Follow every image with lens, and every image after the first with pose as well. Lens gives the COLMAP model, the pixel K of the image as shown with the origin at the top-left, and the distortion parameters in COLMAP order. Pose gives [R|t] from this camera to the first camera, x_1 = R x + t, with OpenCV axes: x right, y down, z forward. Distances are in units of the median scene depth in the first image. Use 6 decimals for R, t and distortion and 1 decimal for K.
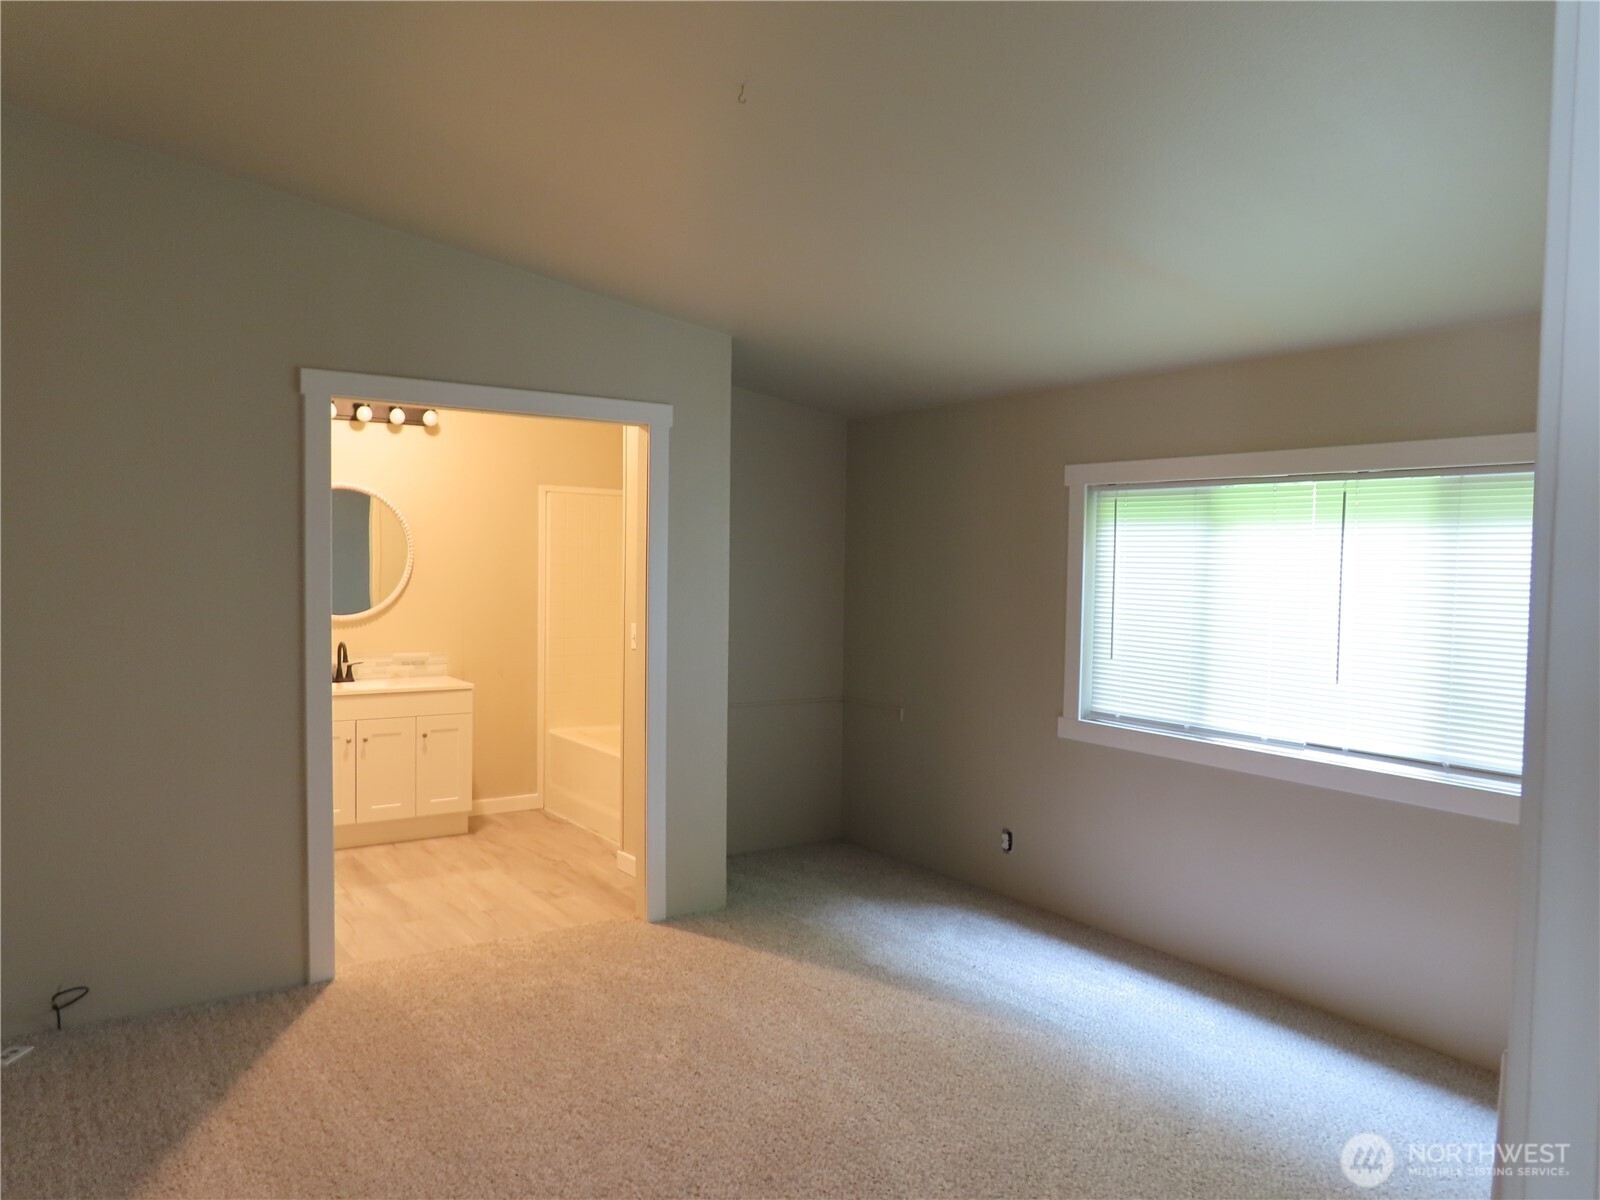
lens RADIAL K [[1145.0, 0, 800.7], [0, 1145.0, 596.2], [0, 0, 1]] dist [-0.010562, 0.005209]
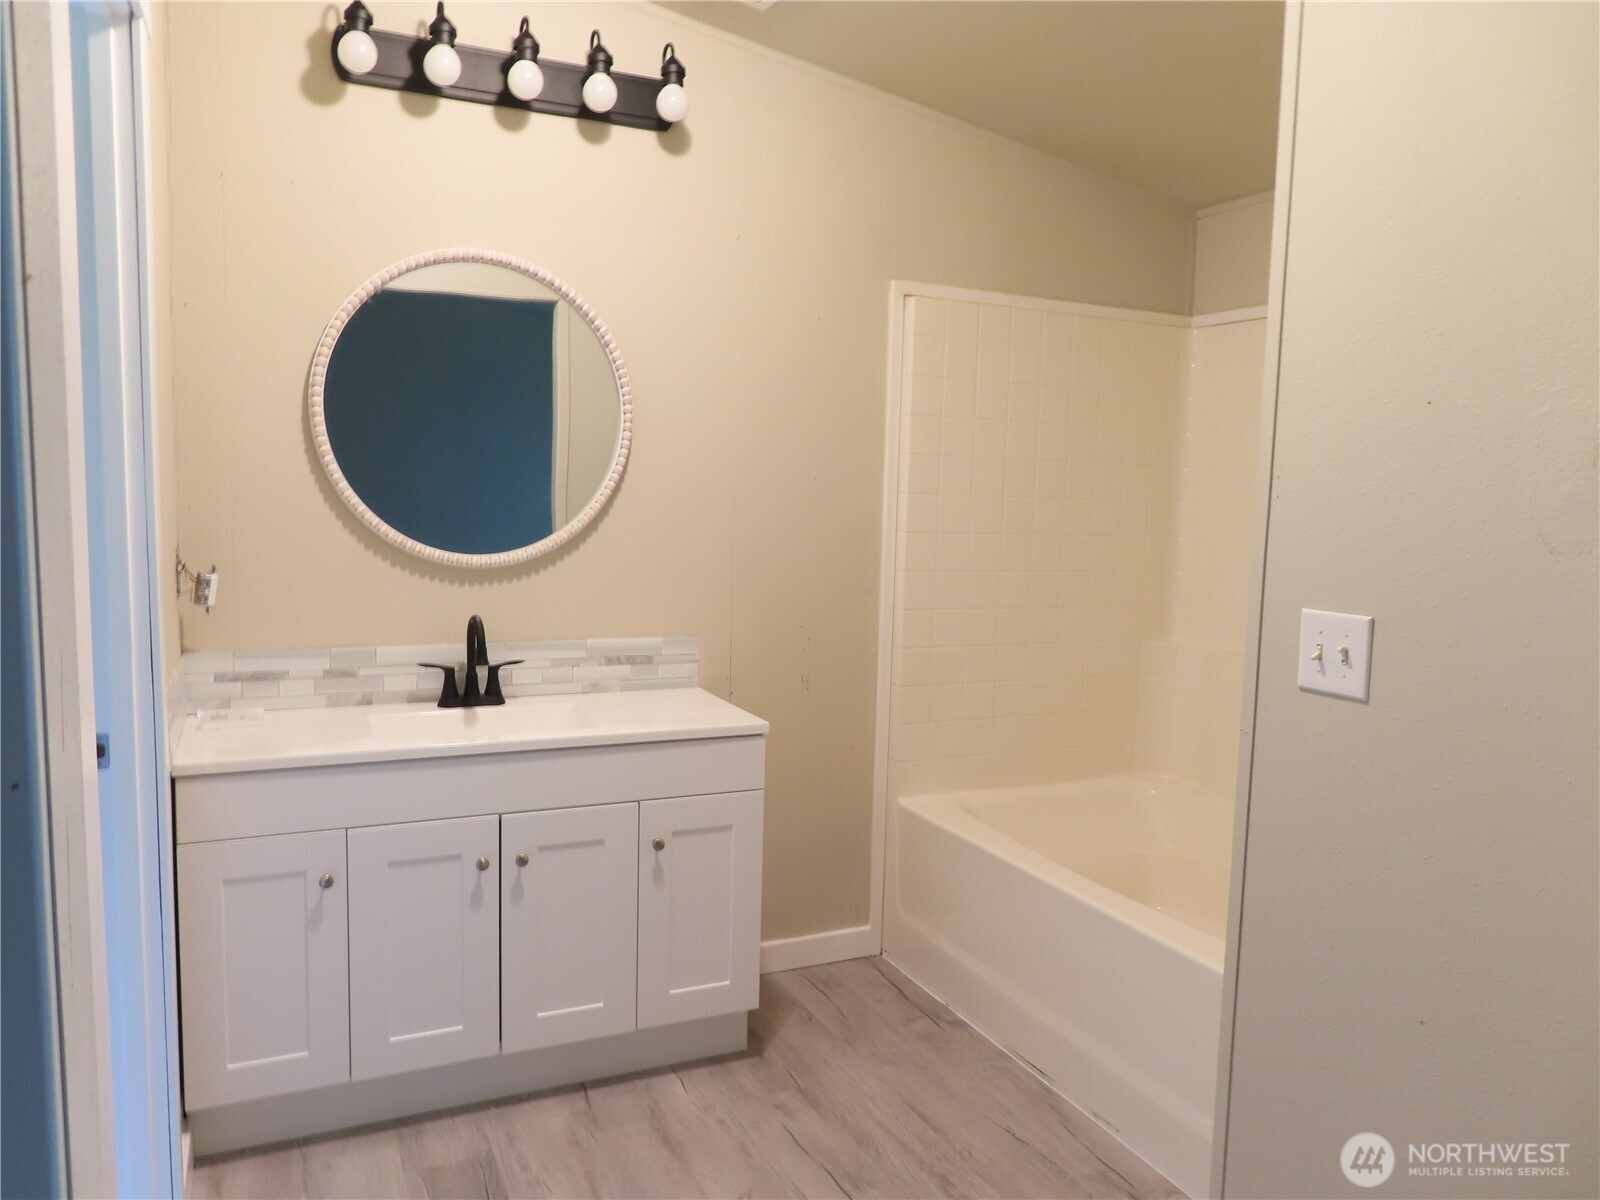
lens RADIAL K [[1145.0, 0, 800.7], [0, 1145.0, 596.2], [0, 0, 1]] dist [-0.010562, 0.005209]
pose [[0.987464, 0.027918, -0.155358, -0.204320], [-0.017693, 0.997608, 0.066818, 0.000817], [0.156852, -0.063231, 0.985596, 0.571172]]
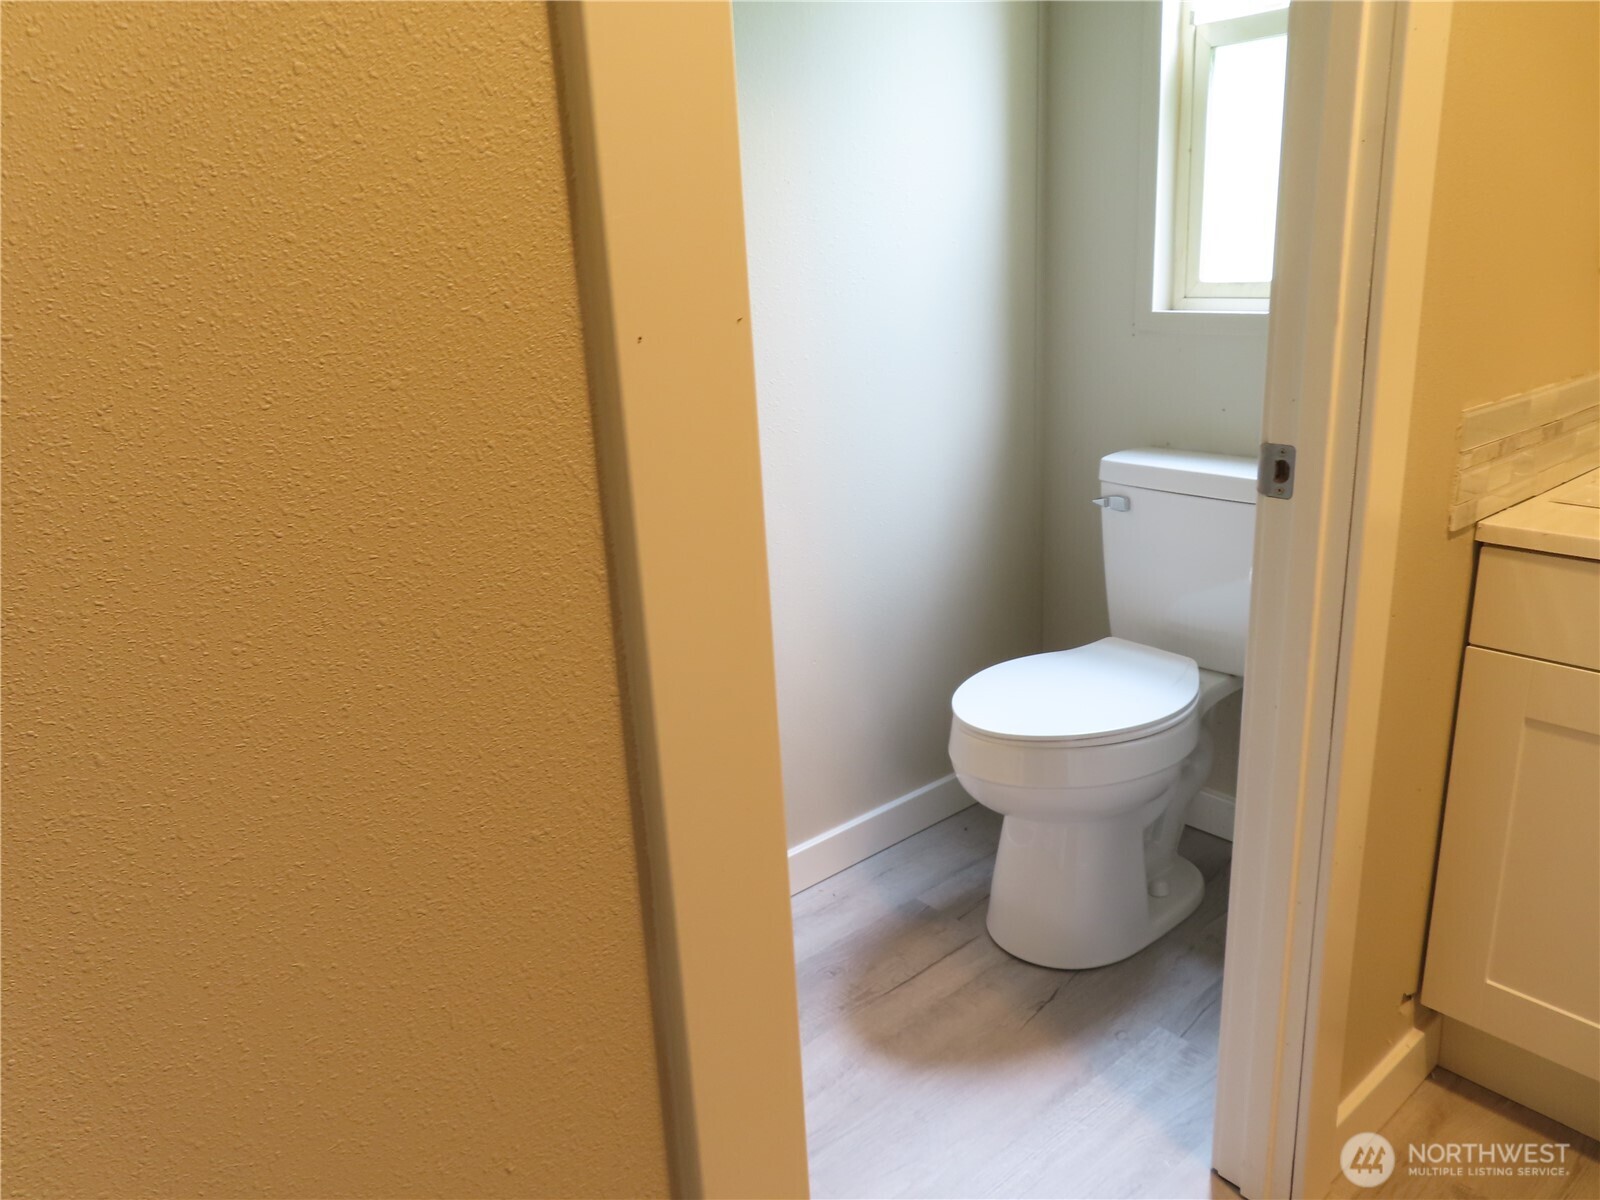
lens RADIAL K [[1145.0, 0, 800.7], [0, 1145.0, 596.2], [0, 0, 1]] dist [-0.010562, 0.005209]
pose [[0.100916, 0.268965, -0.957849, -0.242948], [0.019427, 0.962047, 0.272191, 0.032226], [0.994705, -0.046077, 0.091861, 0.747082]]
